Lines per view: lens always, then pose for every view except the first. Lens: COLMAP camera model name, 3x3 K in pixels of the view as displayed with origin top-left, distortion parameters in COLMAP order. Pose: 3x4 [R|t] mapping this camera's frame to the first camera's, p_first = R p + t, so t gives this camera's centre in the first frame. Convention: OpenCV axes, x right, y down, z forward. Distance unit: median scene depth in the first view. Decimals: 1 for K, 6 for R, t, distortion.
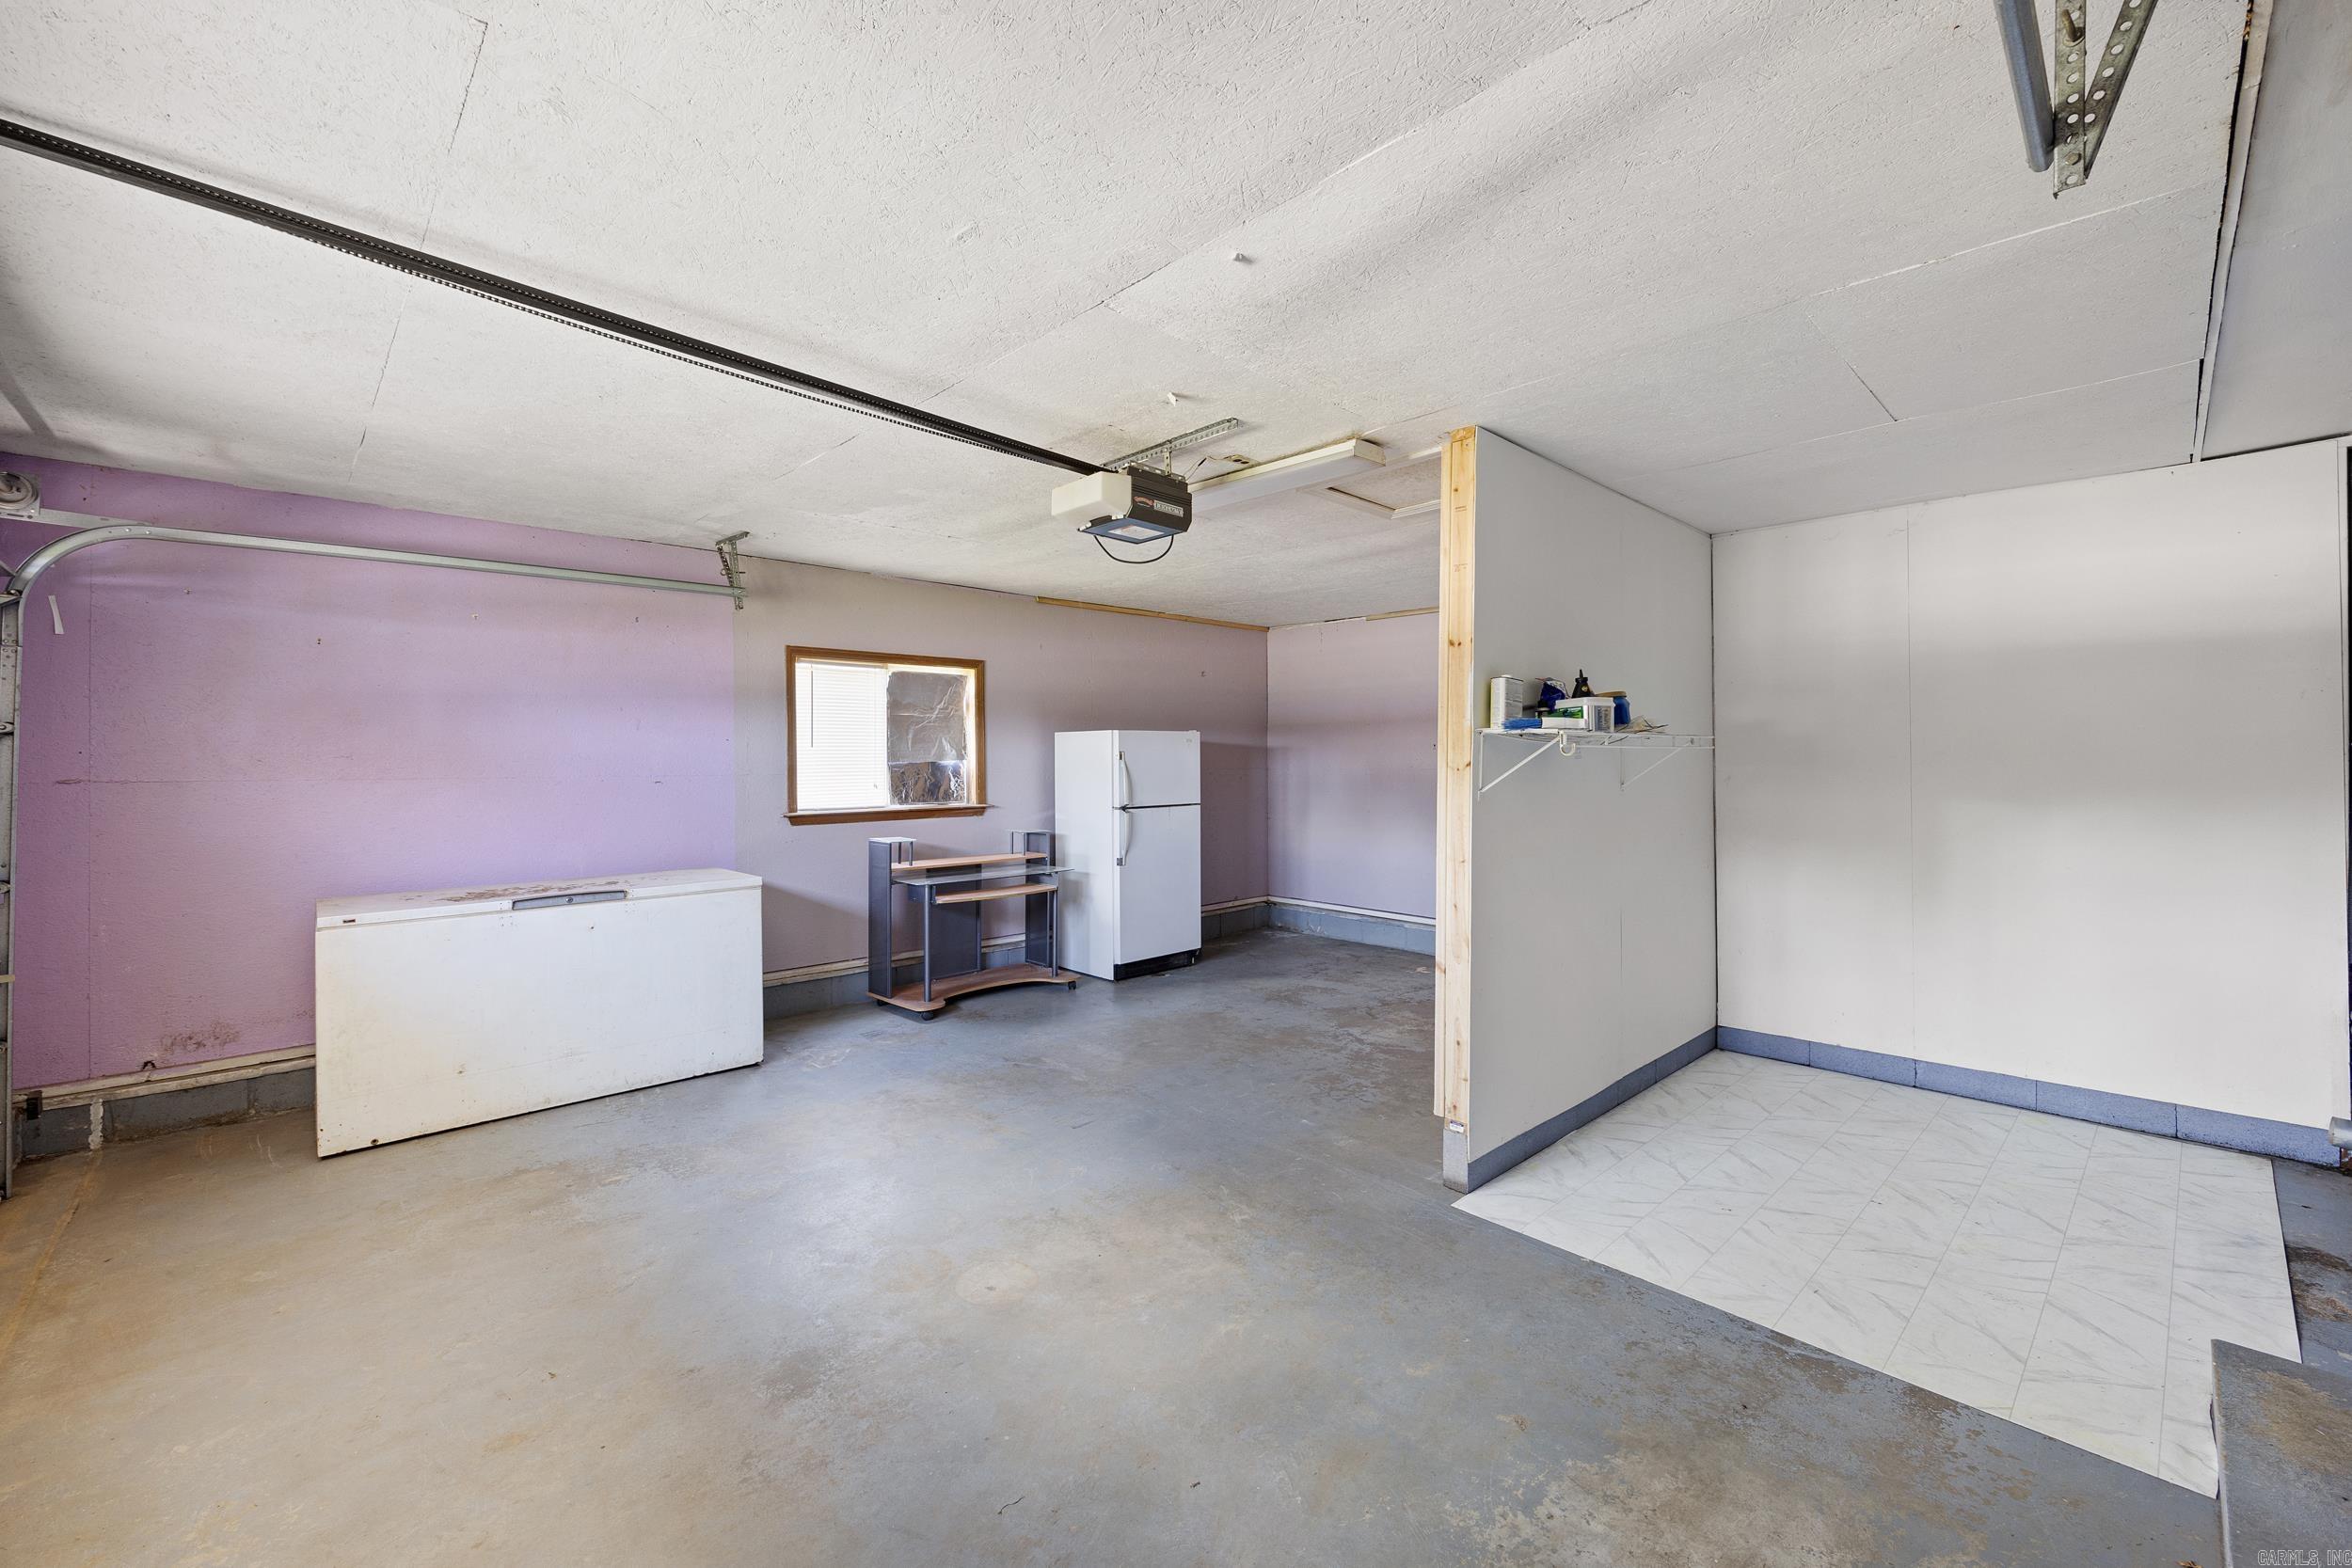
lens RADIAL K [[948.9, 0, 1168.8], [0, 948.9, 774.5], [0, 0, 1]] dist [-0.000257, 0.000018]
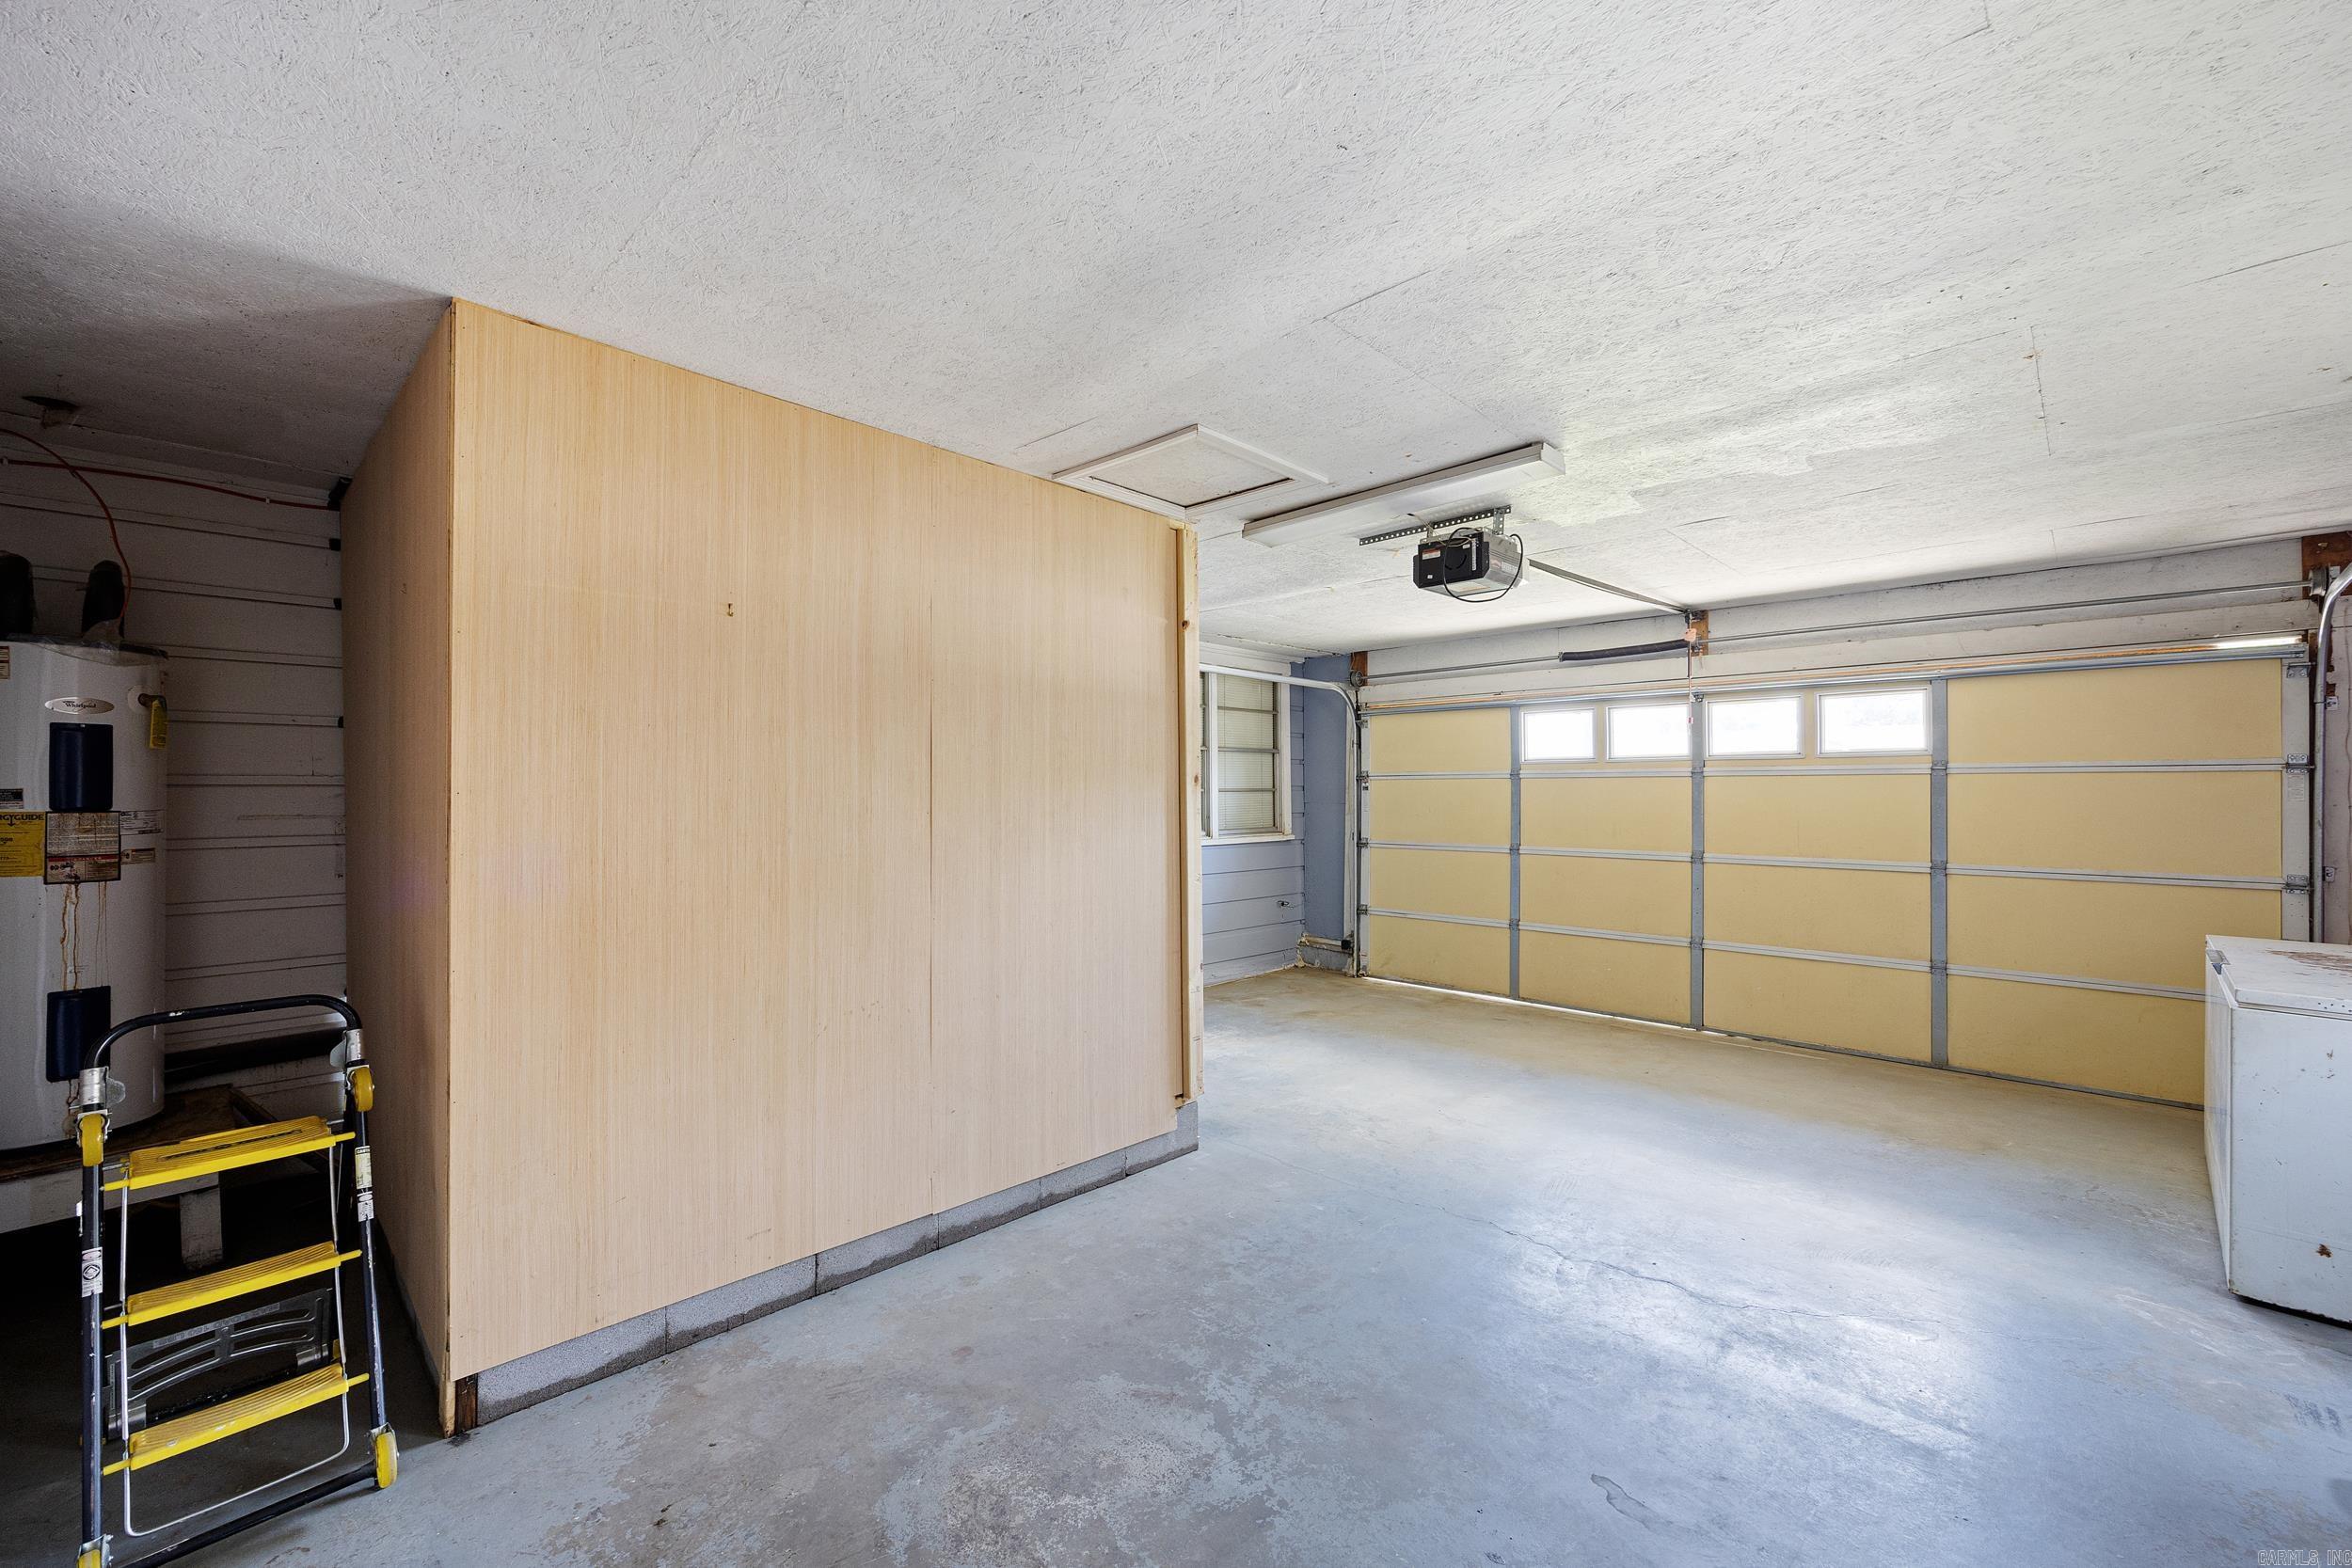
lens RADIAL K [[948.9, 0, 1168.8], [0, 948.9, 774.5], [0, 0, 1]] dist [-0.000257, 0.000018]
pose [[-0.999497, 0.002873, -0.031574, 0.283118], [0.003012, 0.999986, -0.004356, -0.026612], [0.031561, -0.004449, -0.999492, 1.709688]]
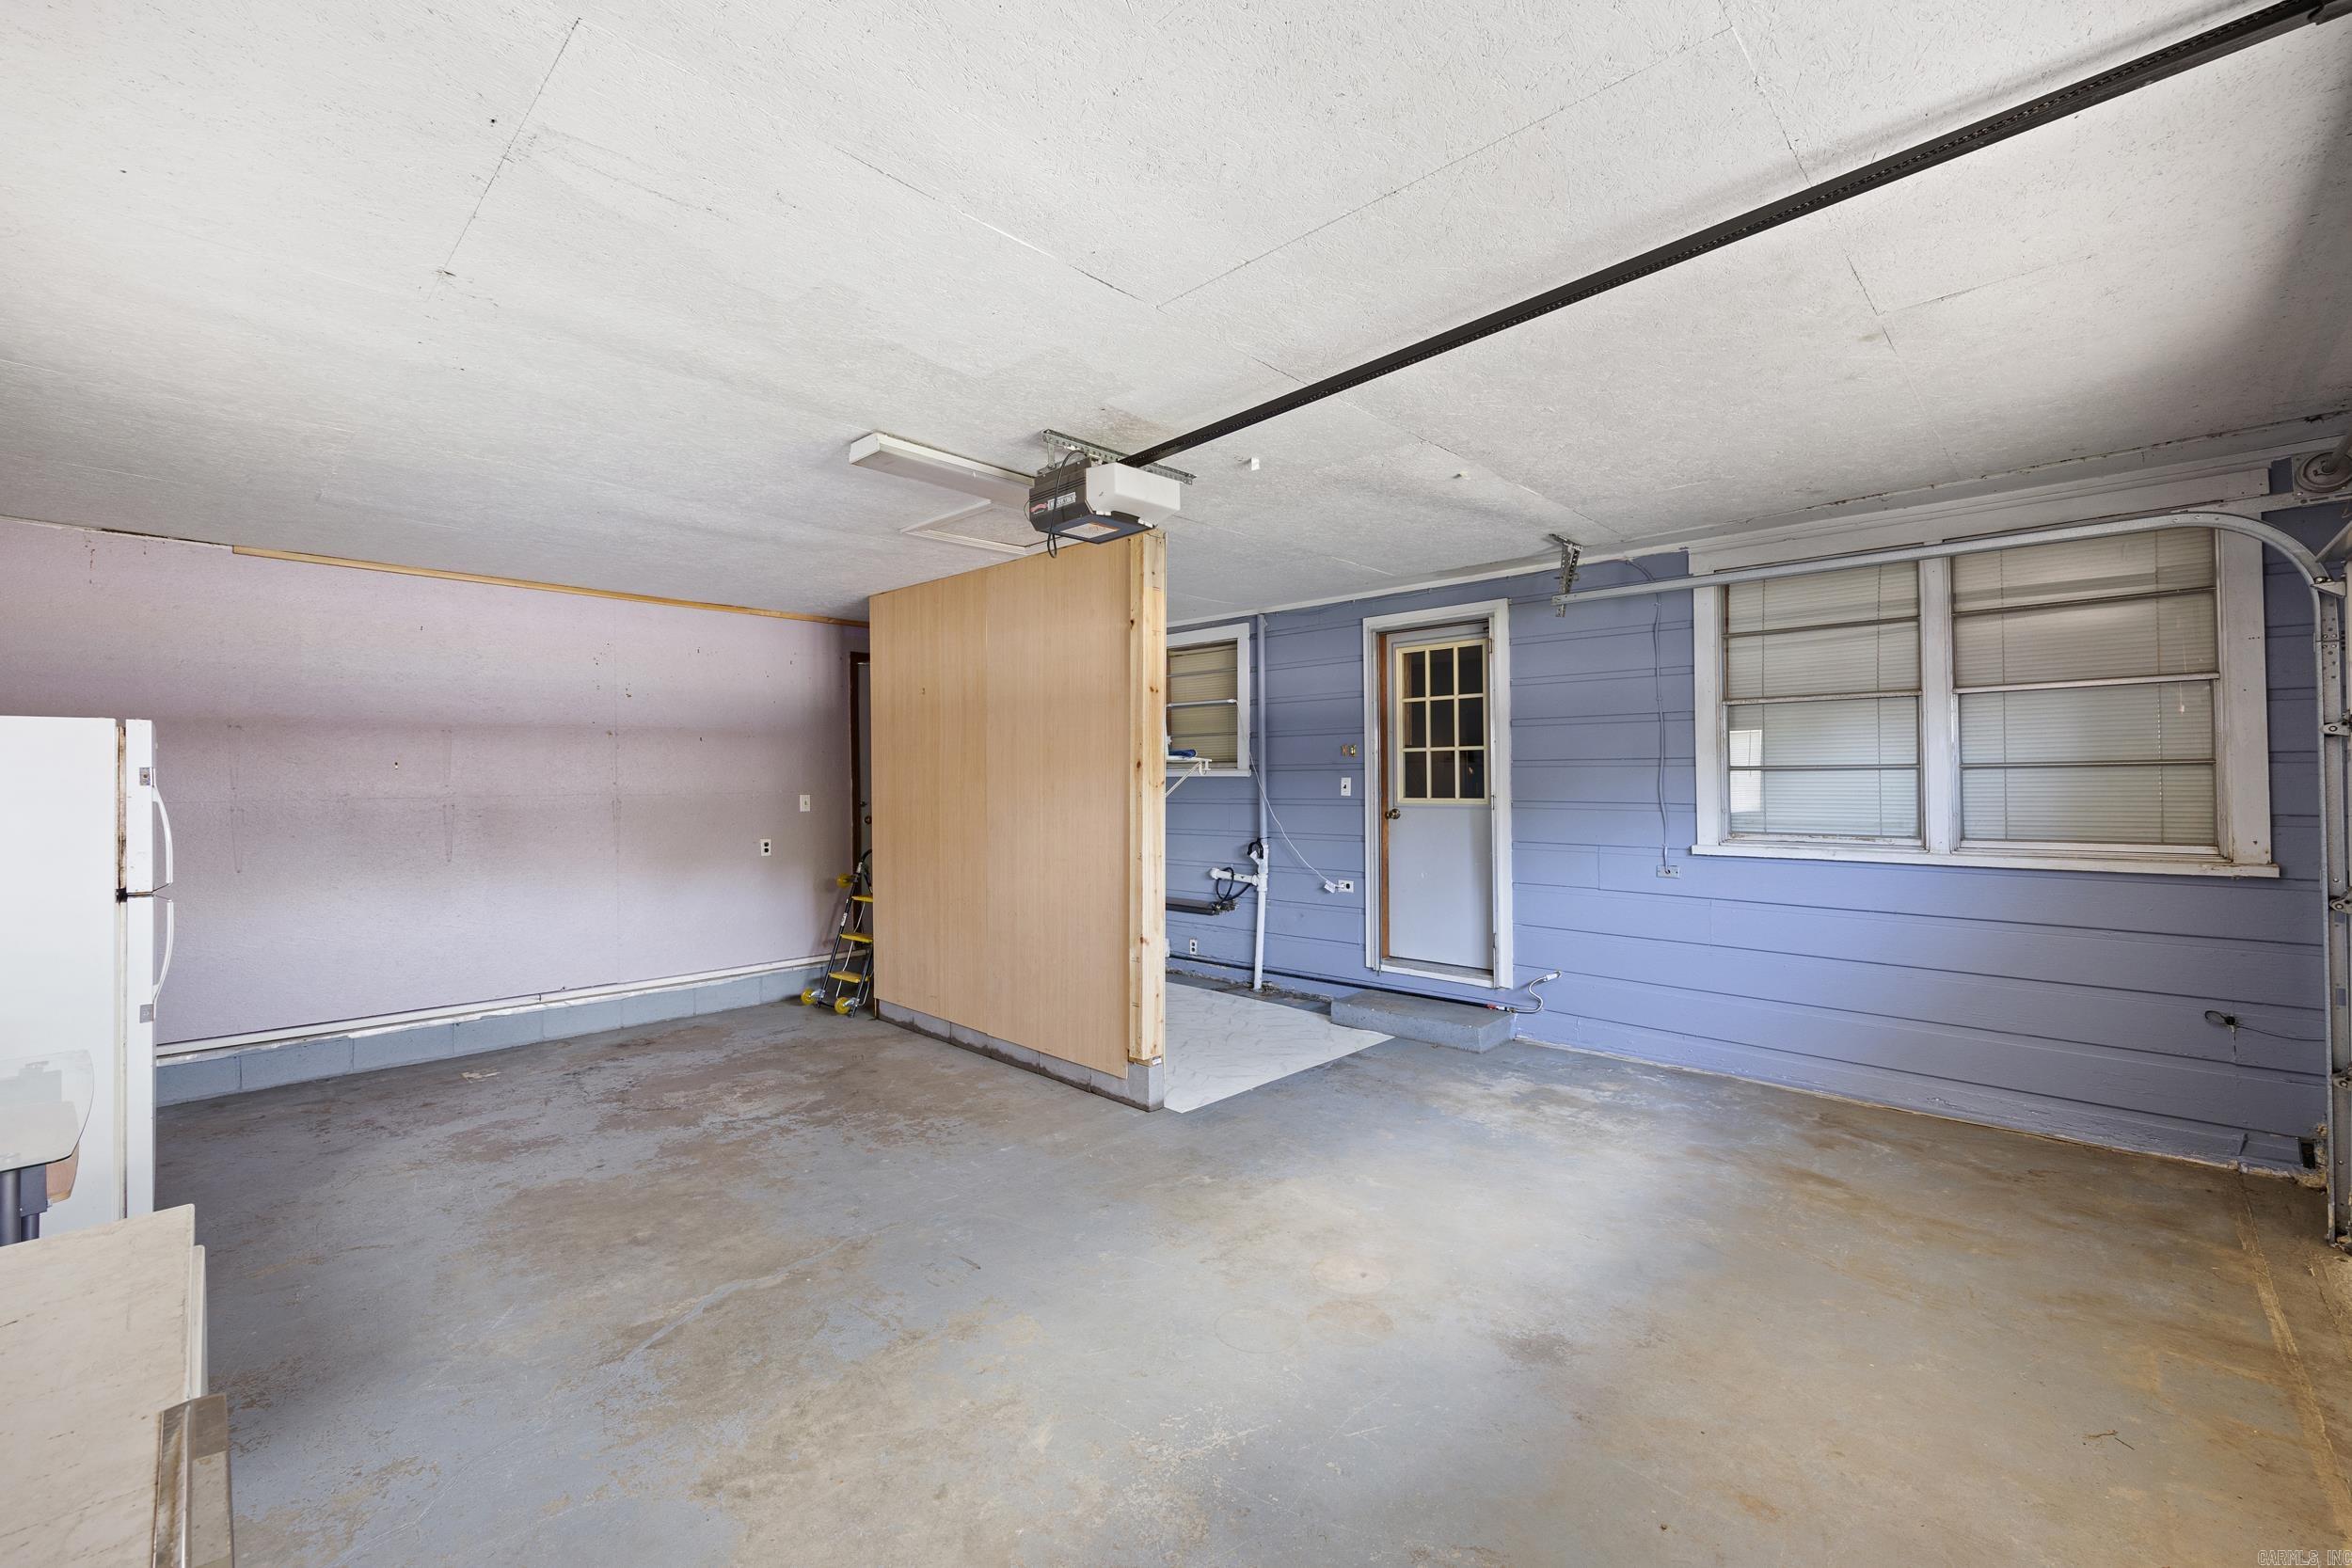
lens RADIAL K [[964.0, 0, 1201.1], [0, 964.0, 779.7], [0, 0, 1]] dist [-0.002199, -0.000093]
pose [[-0.056447, 0.001856, 0.998404, -0.786012], [0.023471, 0.999724, -0.000532, -0.008880], [-0.998130, 0.023403, -0.056475, 0.772590]]
